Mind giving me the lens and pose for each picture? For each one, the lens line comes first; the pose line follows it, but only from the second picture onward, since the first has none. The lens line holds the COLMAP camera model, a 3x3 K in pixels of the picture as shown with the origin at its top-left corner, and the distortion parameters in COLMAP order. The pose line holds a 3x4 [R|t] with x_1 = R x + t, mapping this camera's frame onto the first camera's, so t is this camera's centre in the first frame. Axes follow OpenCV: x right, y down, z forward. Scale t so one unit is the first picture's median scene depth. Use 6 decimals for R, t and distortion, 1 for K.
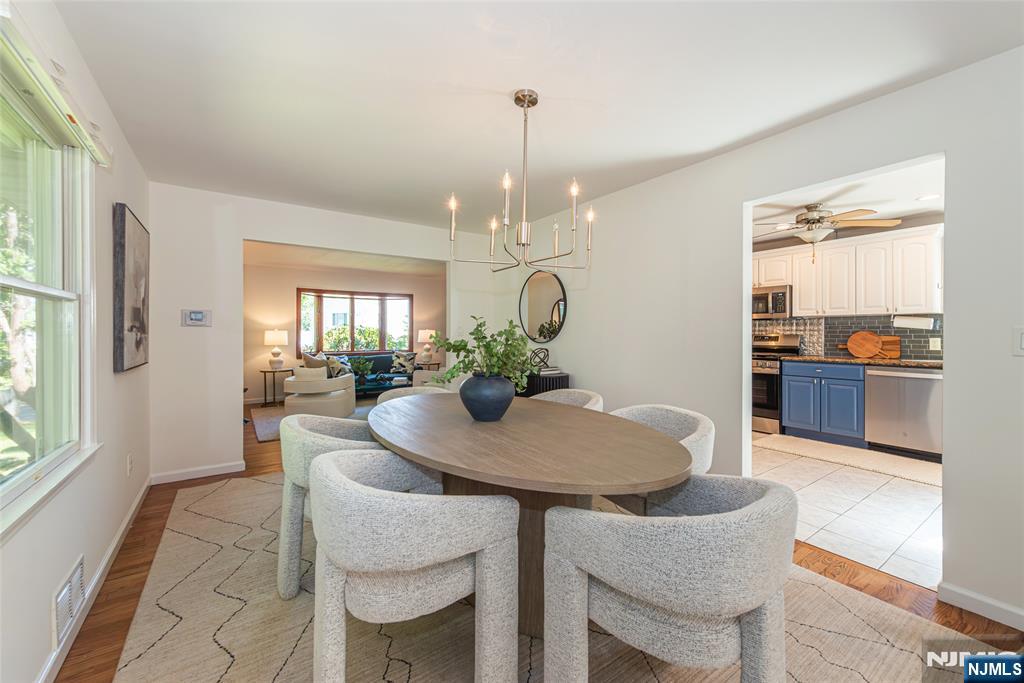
lens RADIAL K [[409.2, 0, 510.0], [0, 409.2, 336.3], [0, 0, 1]] dist [0.002378, -0.000131]
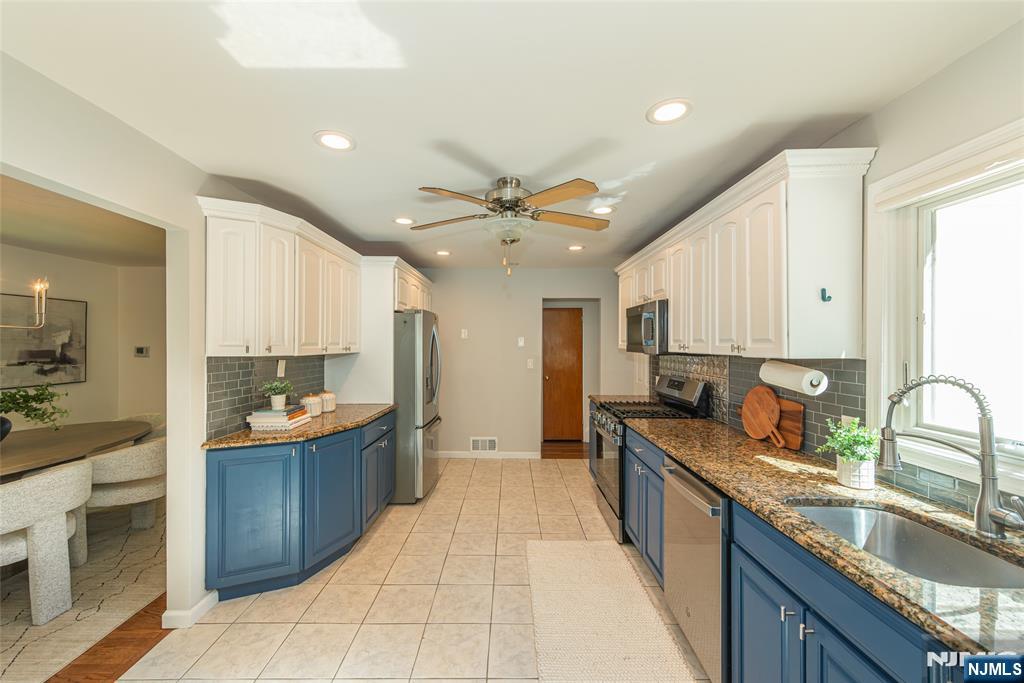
lens RADIAL K [[398.0, 0, 511.5], [0, 398.0, 342.9], [0, 0, 1]] dist [0.003301, -0.000232]
pose [[0.820024, 0.003136, -0.572320, 0.867391], [-0.009656, 0.999918, -0.008355, -0.056968], [0.572247, 0.012378, 0.819988, 0.407556]]
